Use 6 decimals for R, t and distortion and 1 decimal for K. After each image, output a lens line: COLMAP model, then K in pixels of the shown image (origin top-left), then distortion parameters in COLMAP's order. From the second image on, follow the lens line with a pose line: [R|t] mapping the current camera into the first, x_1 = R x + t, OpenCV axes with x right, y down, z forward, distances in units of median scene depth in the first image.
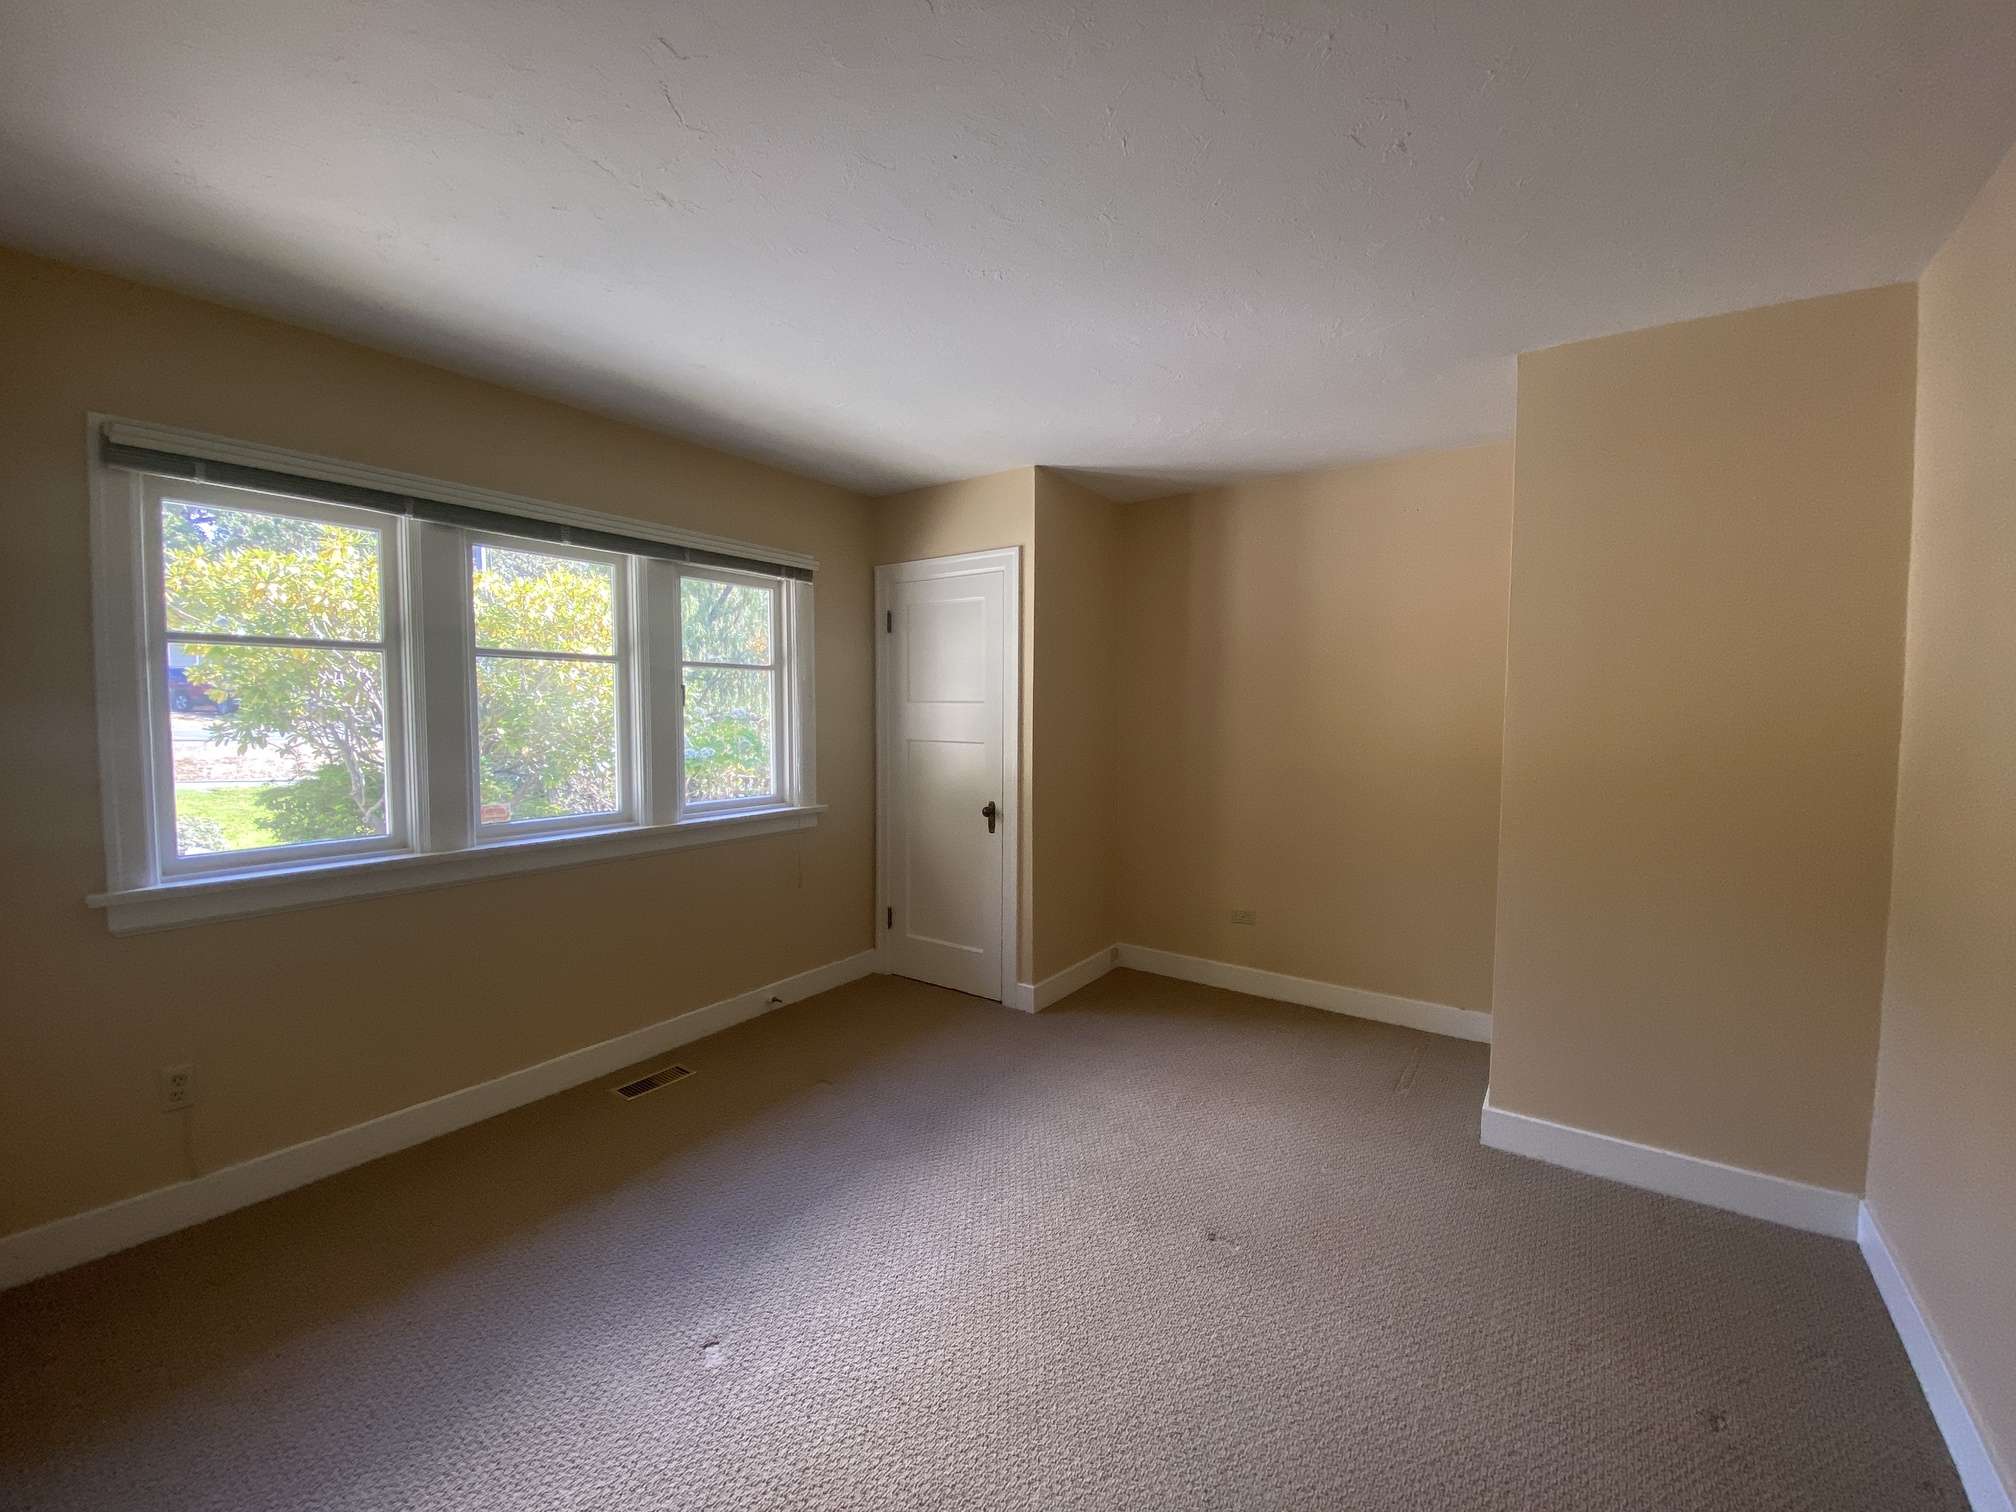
lens RADIAL K [[855.5, 0, 1015.2], [0, 855.5, 754.8], [0, 0, 1]] dist [0.096530, -0.025054]
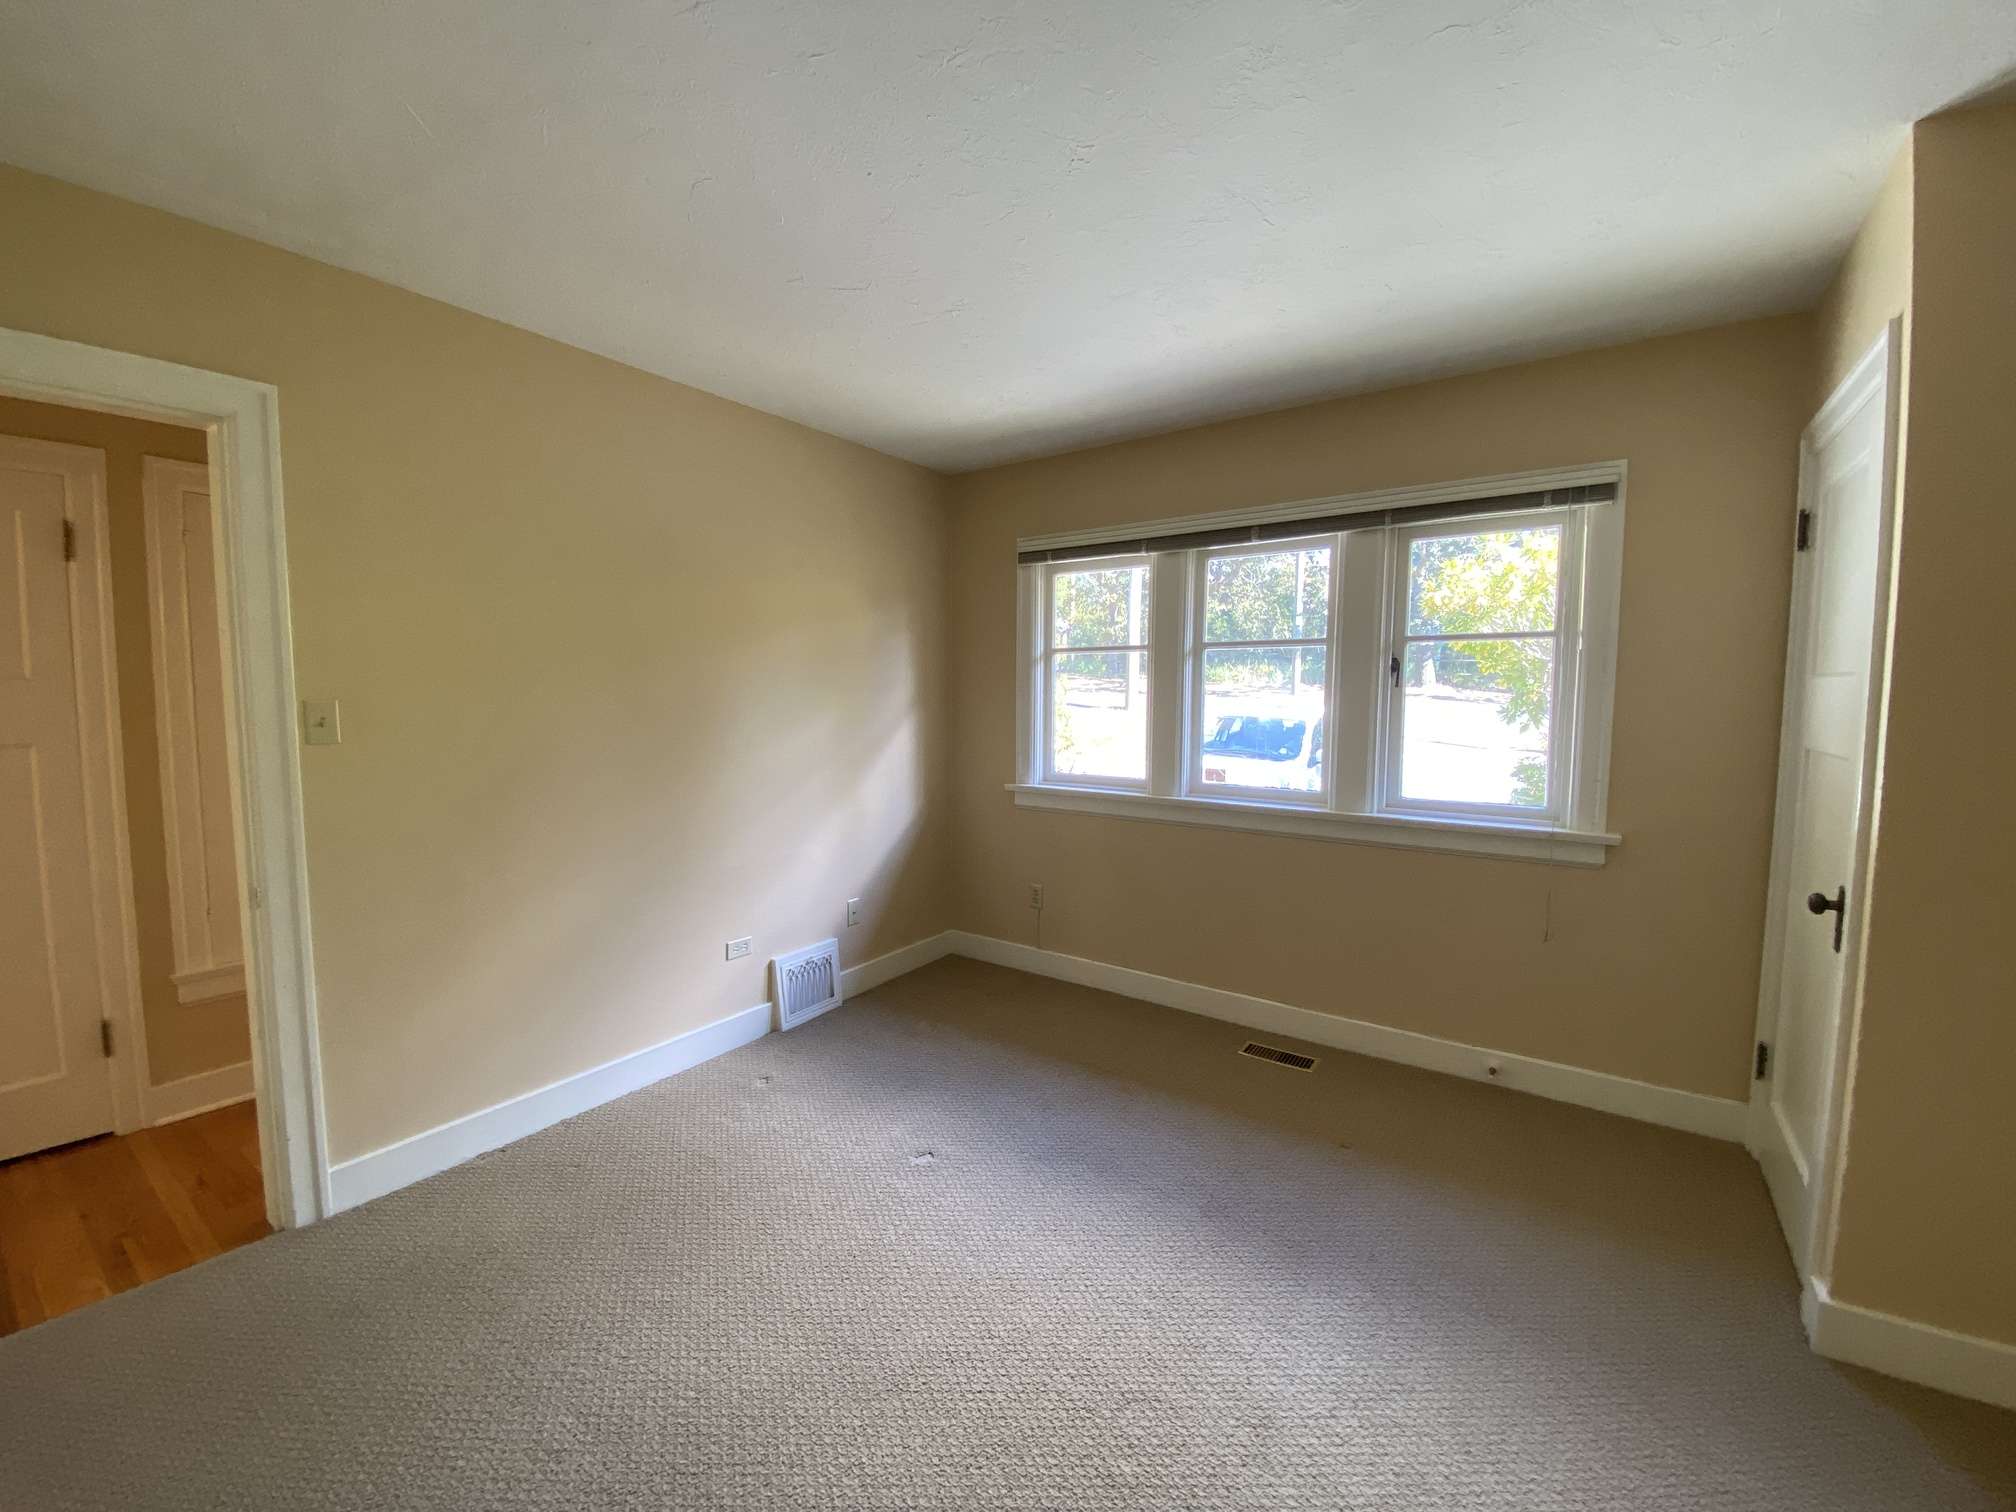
lens RADIAL K [[821.6, 0, 1004.5], [0, 821.6, 755.0], [0, 0, 1]] dist [0.020165, -0.021401]
pose [[-0.014781, 0.069264, -0.997489, 0.468101], [-0.061581, 0.995641, 0.070048, -0.020900], [0.997993, 0.062461, -0.010451, 0.602883]]
